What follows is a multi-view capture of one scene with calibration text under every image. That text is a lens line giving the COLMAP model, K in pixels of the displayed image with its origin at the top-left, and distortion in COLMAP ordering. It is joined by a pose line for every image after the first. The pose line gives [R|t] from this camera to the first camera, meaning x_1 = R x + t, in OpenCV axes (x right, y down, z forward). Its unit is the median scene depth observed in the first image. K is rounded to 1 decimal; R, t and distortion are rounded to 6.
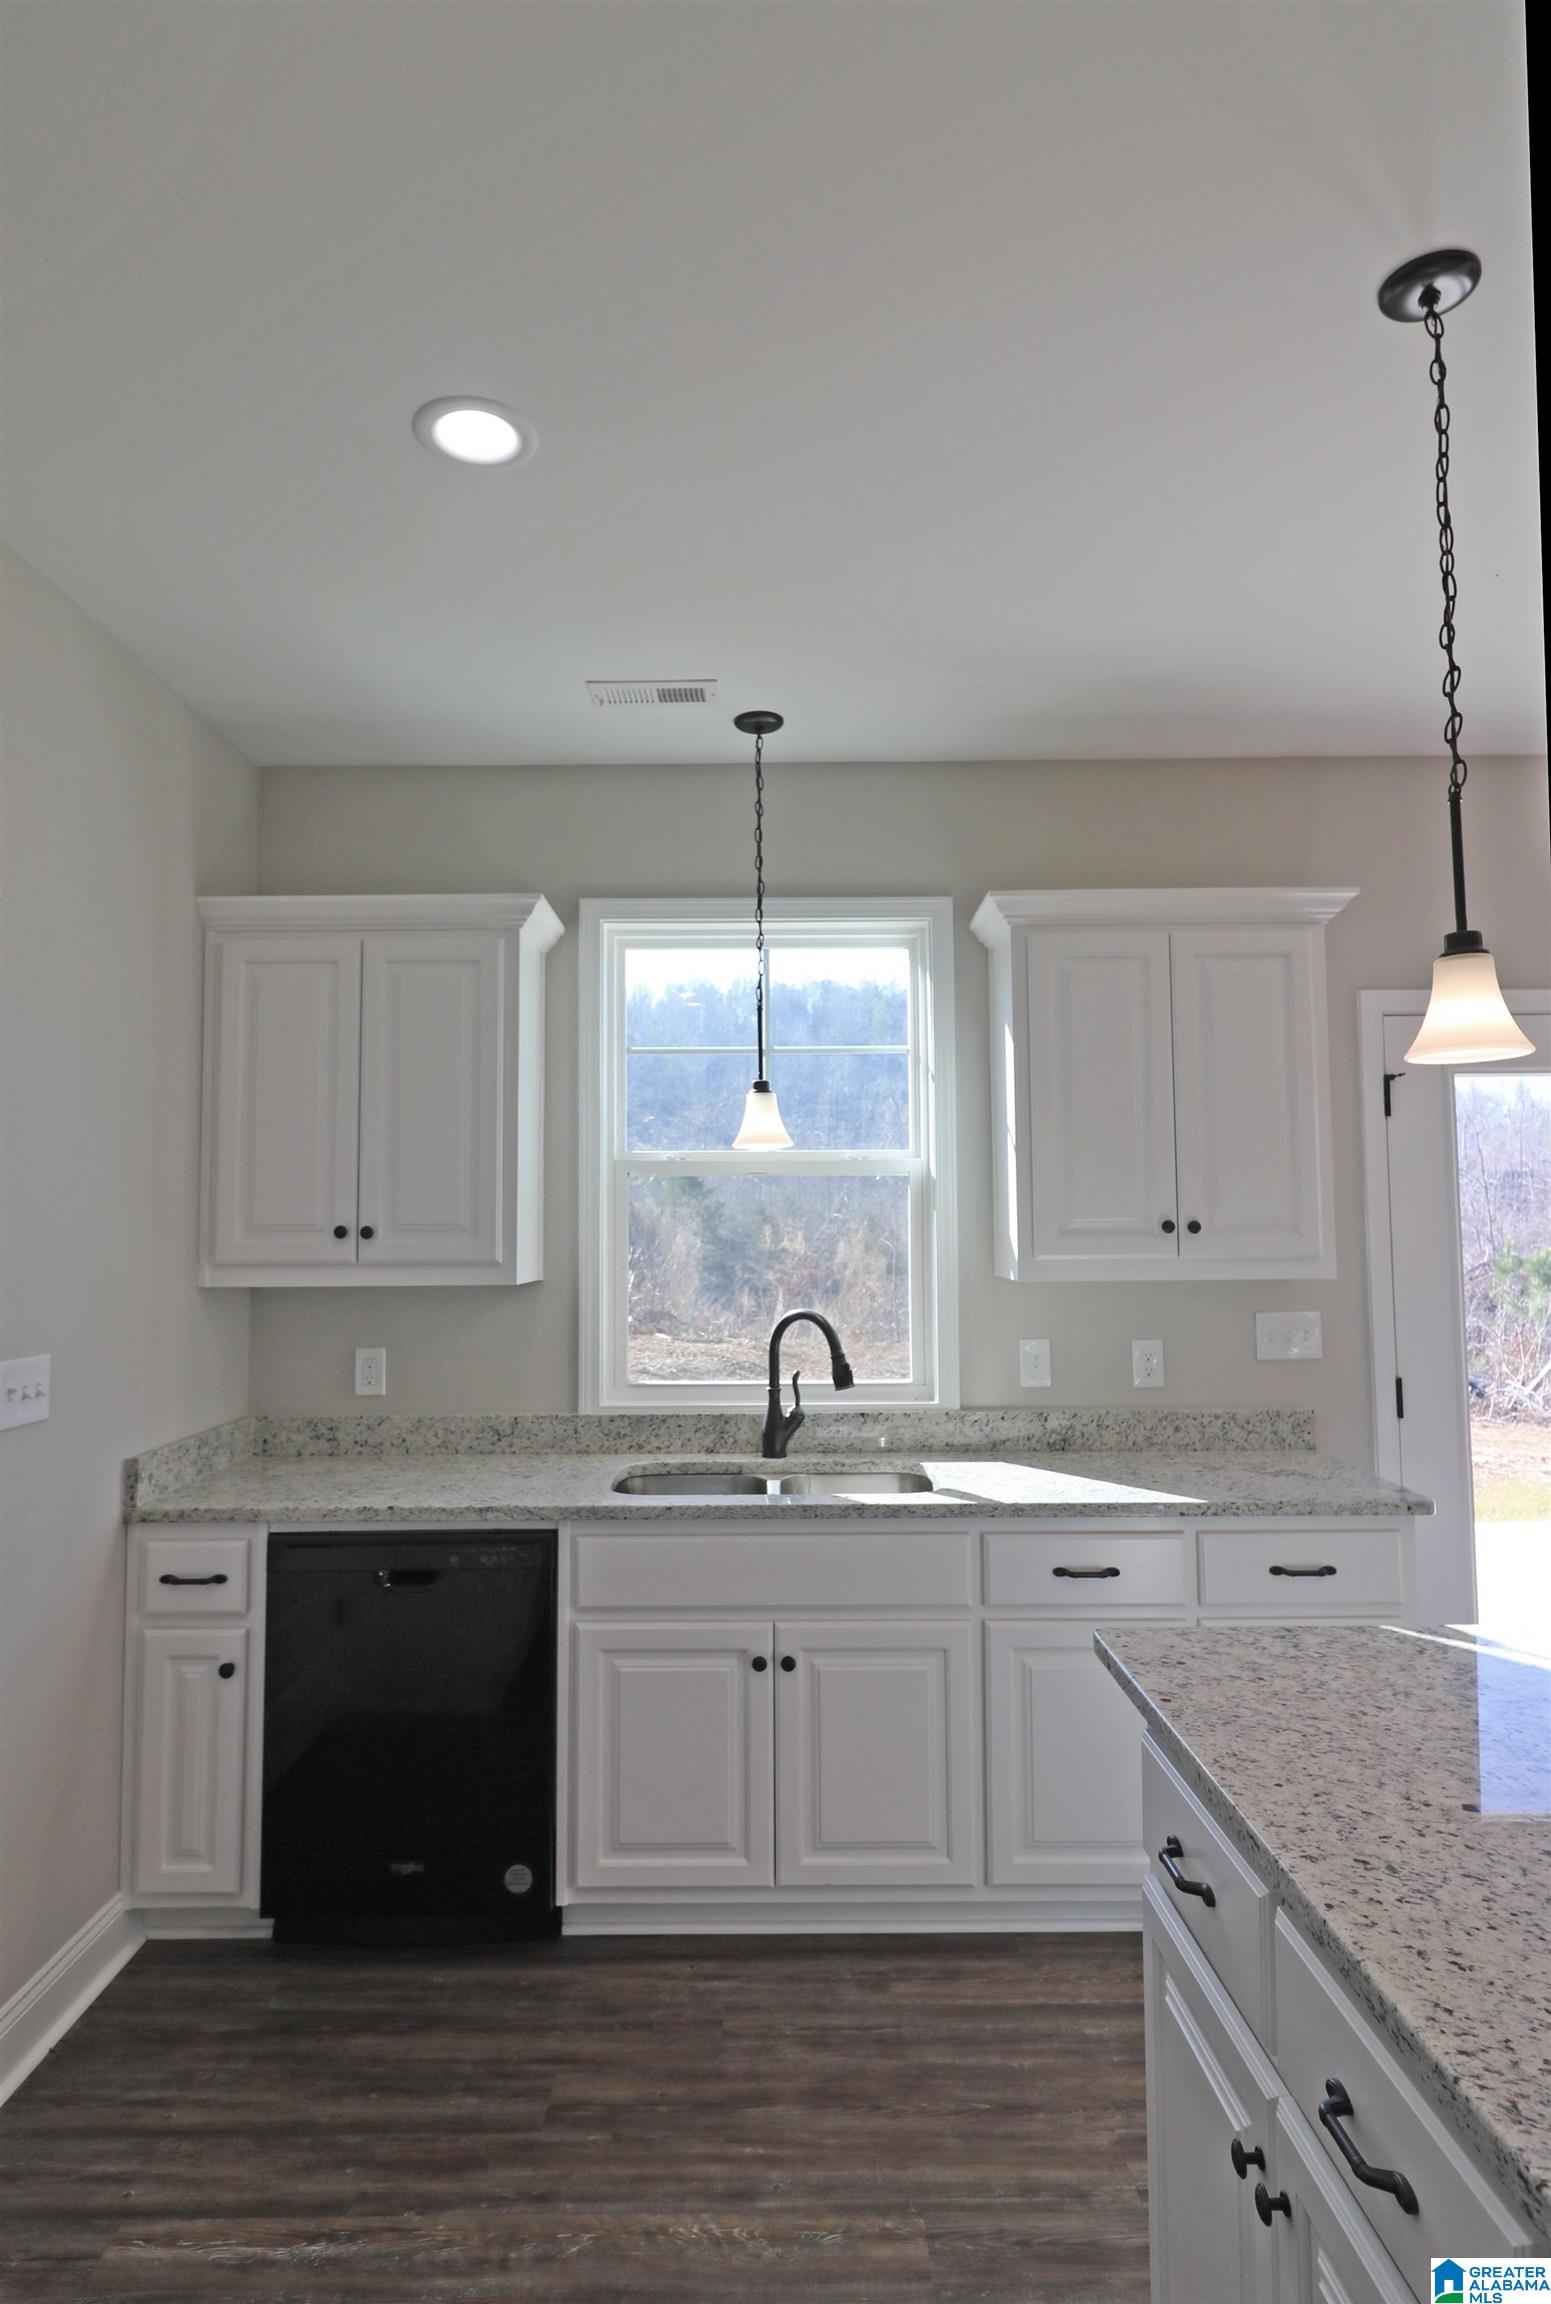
lens RADIAL K [[1298.3, 0, 774.3], [0, 1298.3, 1136.8], [0, 0, 1]] dist [-0.000834, -0.001890]
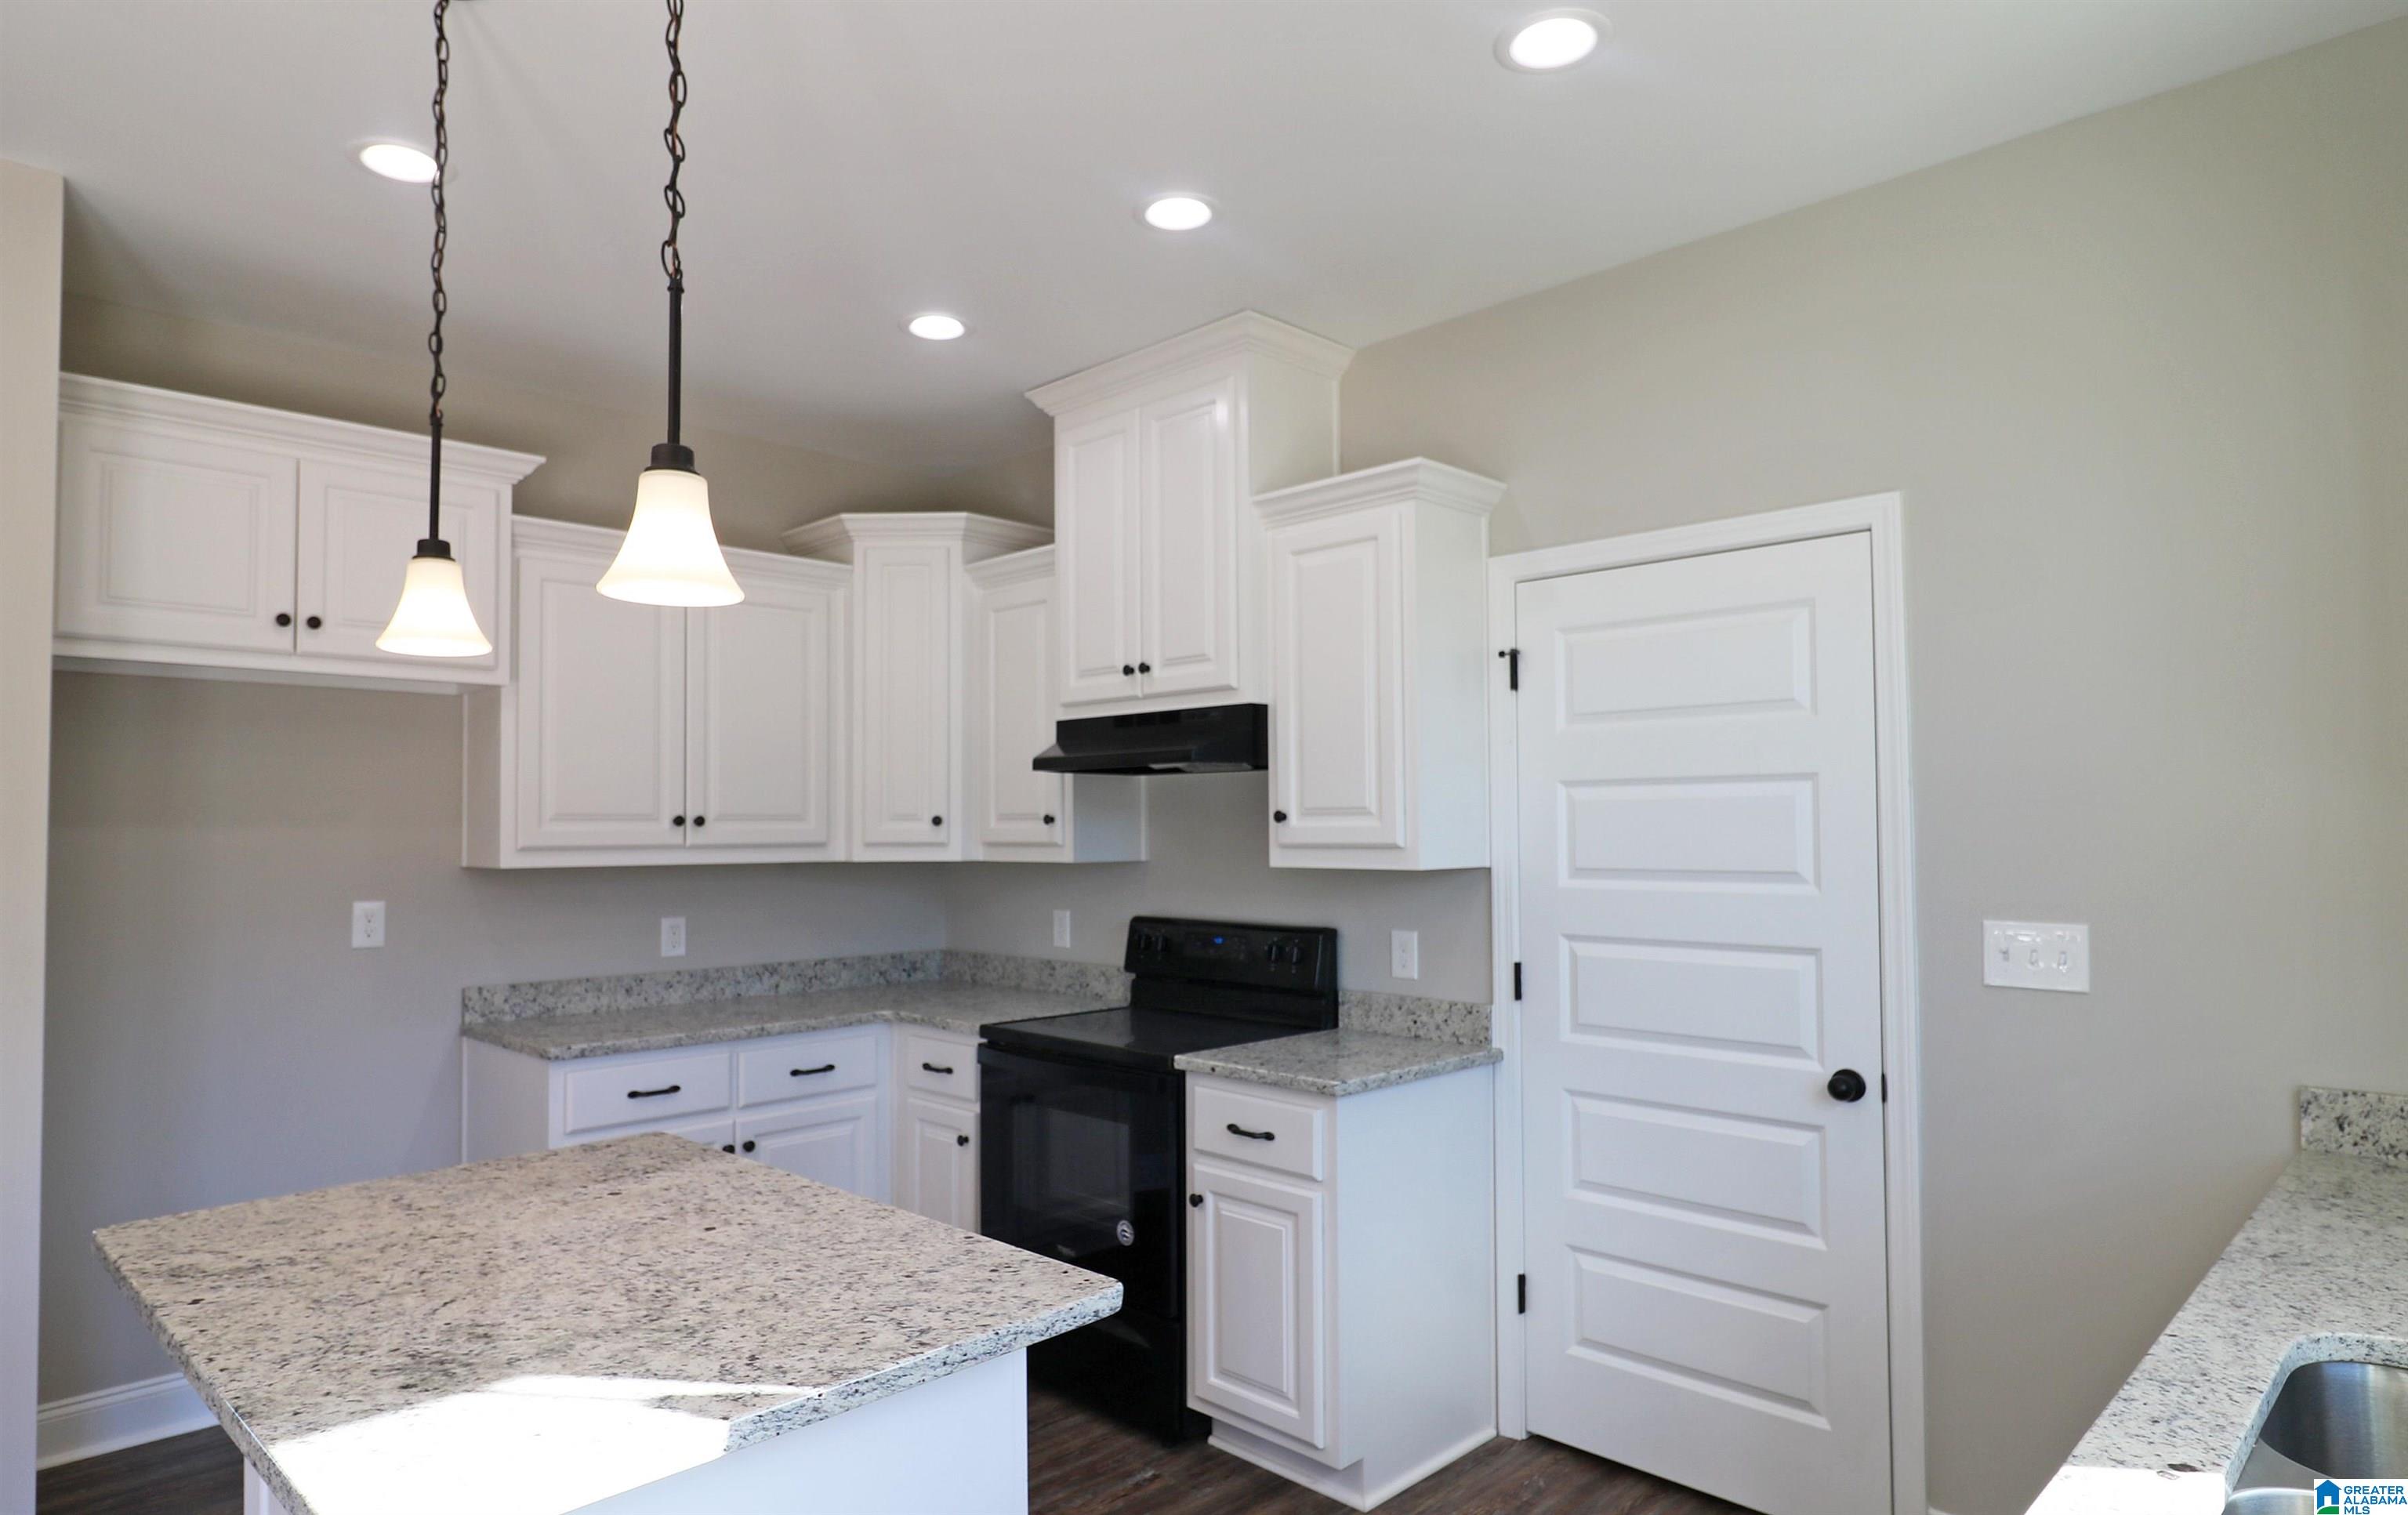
lens RADIAL K [[1367.6, 0, 1170.7], [0, 1367.6, 788.6], [0, 0, 1]] dist [-0.002406, -0.002944]
pose [[-0.710635, -0.007300, -0.703523, 0.787735], [0.058719, 0.995842, -0.069646, 0.121986], [0.701106, -0.090803, -0.707252, 1.564967]]
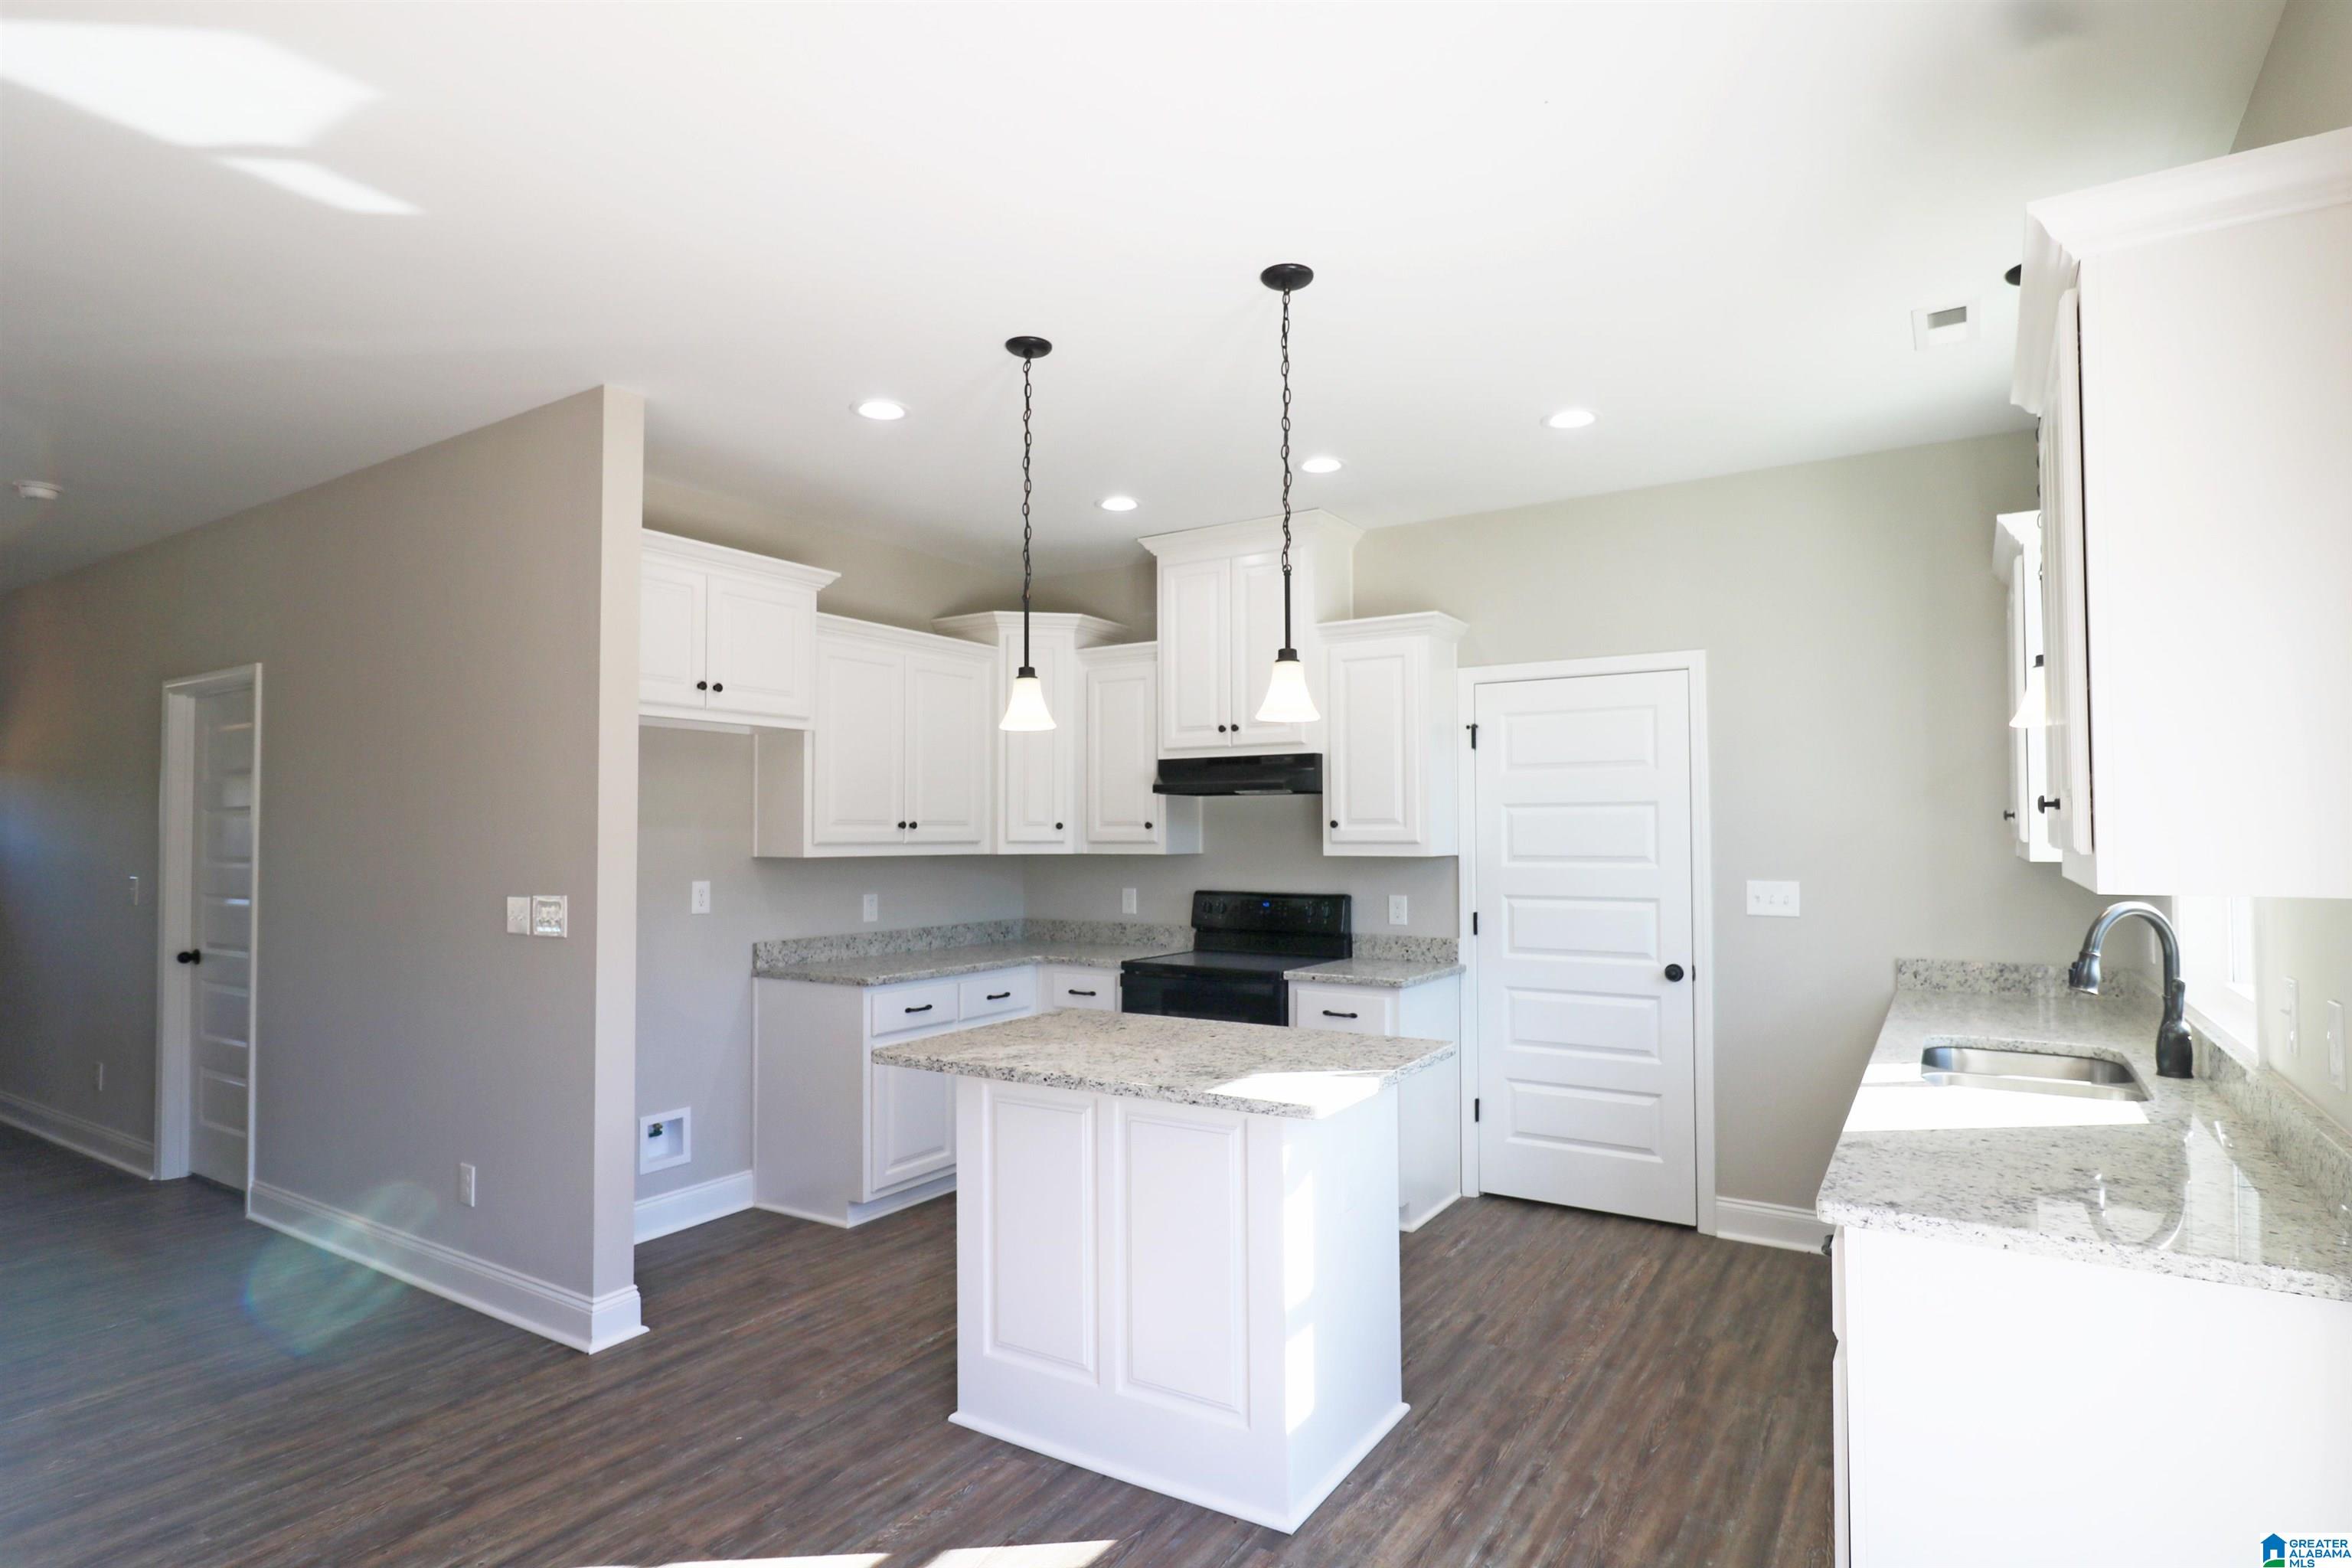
lens RADIAL K [[1213.1, 0, 1181.9], [0, 1213.1, 798.9], [0, 0, 1]] dist [-0.001839, -0.000763]
pose [[-0.539325, -0.013208, -0.841994, 1.727253], [0.063354, 0.996407, -0.056210, 0.113036], [0.839711, -0.083659, -0.536551, 1.505082]]
